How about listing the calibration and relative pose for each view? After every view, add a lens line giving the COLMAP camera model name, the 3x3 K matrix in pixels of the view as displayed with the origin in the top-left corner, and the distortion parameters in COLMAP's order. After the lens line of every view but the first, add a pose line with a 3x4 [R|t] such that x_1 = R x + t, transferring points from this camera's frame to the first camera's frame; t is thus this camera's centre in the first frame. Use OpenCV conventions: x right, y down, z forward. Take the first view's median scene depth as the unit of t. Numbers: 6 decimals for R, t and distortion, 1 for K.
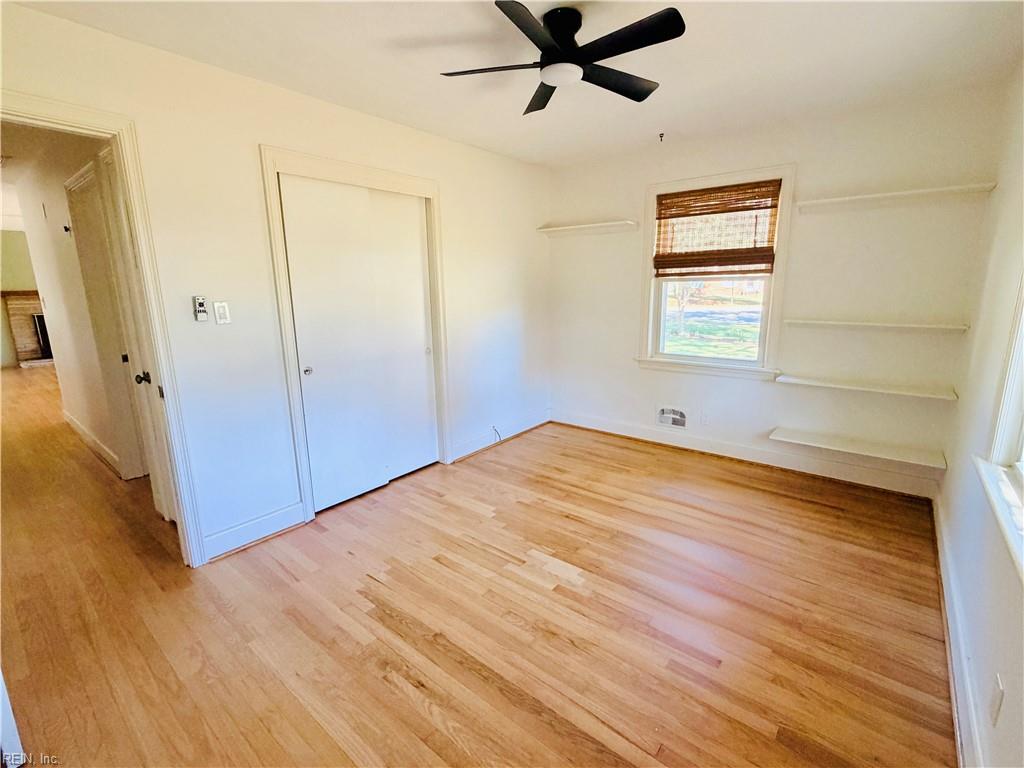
lens RADIAL K [[471.7, 0, 512.0], [0, 471.7, 384.0], [0, 0, 1]] dist [0.003144, 0.000559]
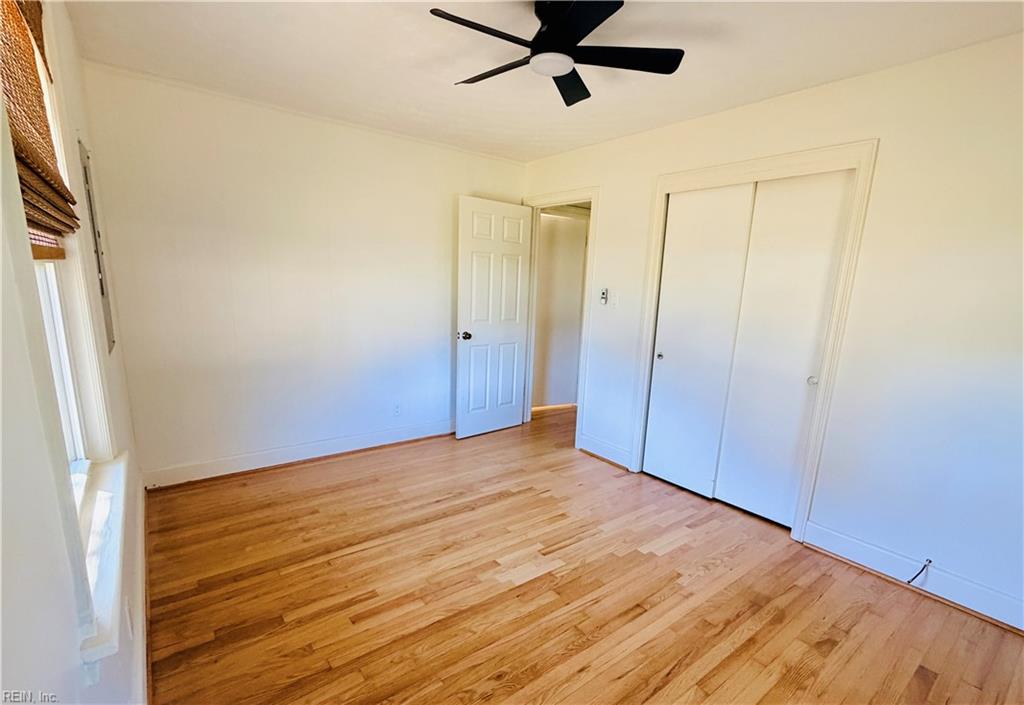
lens RADIAL K [[470.5, 0, 513.9], [0, 470.5, 382.4], [0, 0, 1]] dist [-0.000460, -0.000312]
pose [[-0.229255, 0.212170, -0.949961, 0.854587], [-0.237111, 0.934382, 0.265912, -0.207076], [0.944045, 0.286208, -0.163904, 0.921427]]
